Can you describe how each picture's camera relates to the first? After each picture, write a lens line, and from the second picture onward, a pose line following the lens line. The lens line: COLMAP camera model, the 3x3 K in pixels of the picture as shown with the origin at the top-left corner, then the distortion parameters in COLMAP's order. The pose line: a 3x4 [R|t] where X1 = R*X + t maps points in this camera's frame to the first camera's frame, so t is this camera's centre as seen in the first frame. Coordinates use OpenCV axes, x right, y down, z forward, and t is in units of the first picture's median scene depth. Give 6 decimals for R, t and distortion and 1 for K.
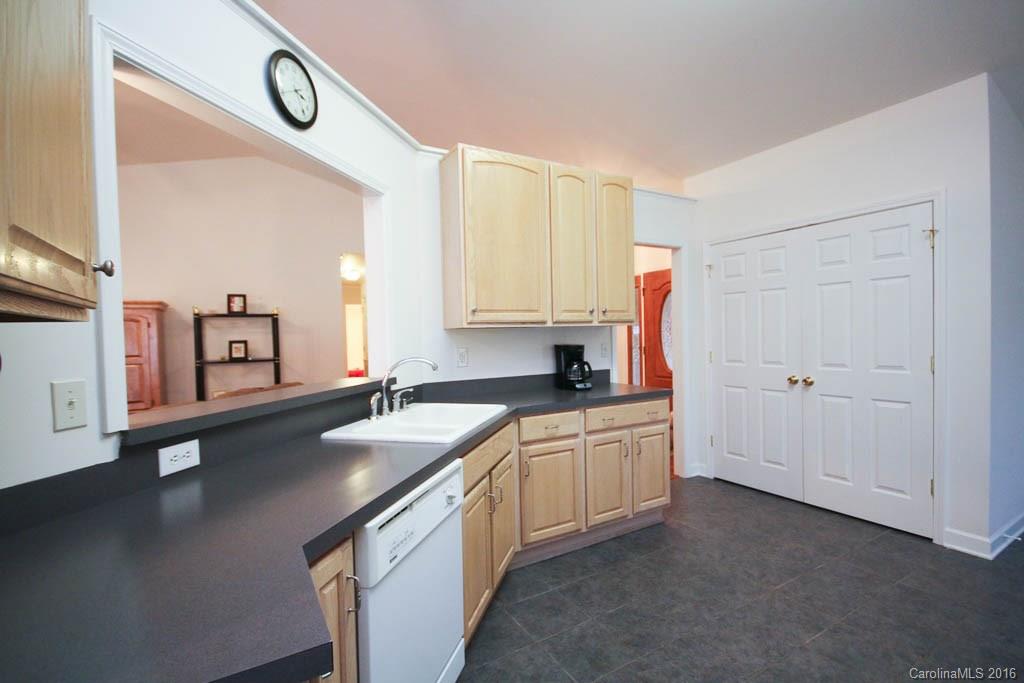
lens RADIAL K [[464.7, 0, 515.4], [0, 464.7, 343.4], [0, 0, 1]] dist [0.000295, 0.000163]
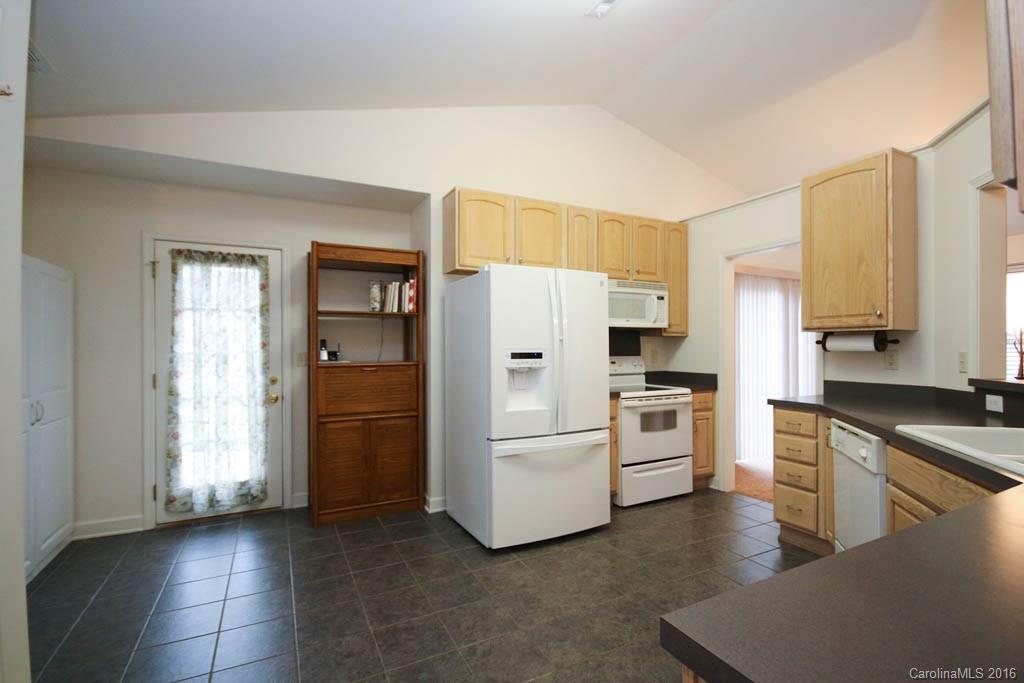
lens RADIAL K [[464.7, 0, 513.6], [0, 464.7, 342.9], [0, 0, 1]] dist [0.000295, 0.000163]
pose [[-0.998764, 0.029744, 0.039824, 0.265466], [0.030253, 0.999467, 0.012241, -0.013065], [-0.039439, 0.013431, -0.999132, 0.771263]]
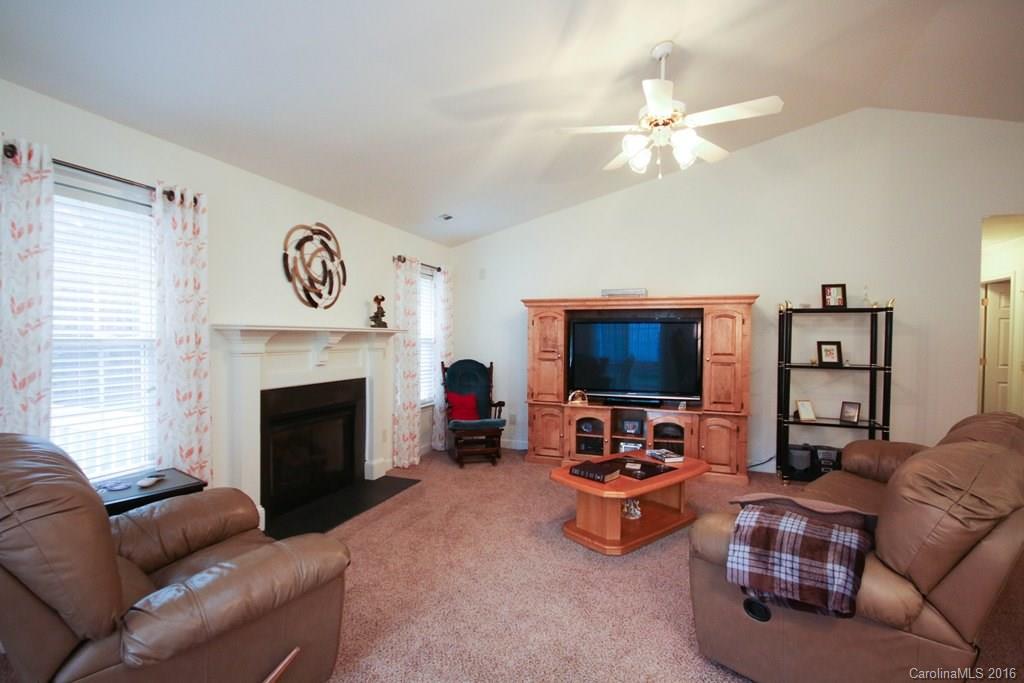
lens RADIAL K [[464.7, 0, 513.5], [0, 464.7, 344.5], [0, 0, 1]] dist [0.000295, 0.000163]
pose [[0.632855, 0.041836, -0.773139, -0.365374], [-0.039777, 0.998977, 0.021498, 0.004350], [0.773248, 0.017148, 0.633872, 0.065303]]
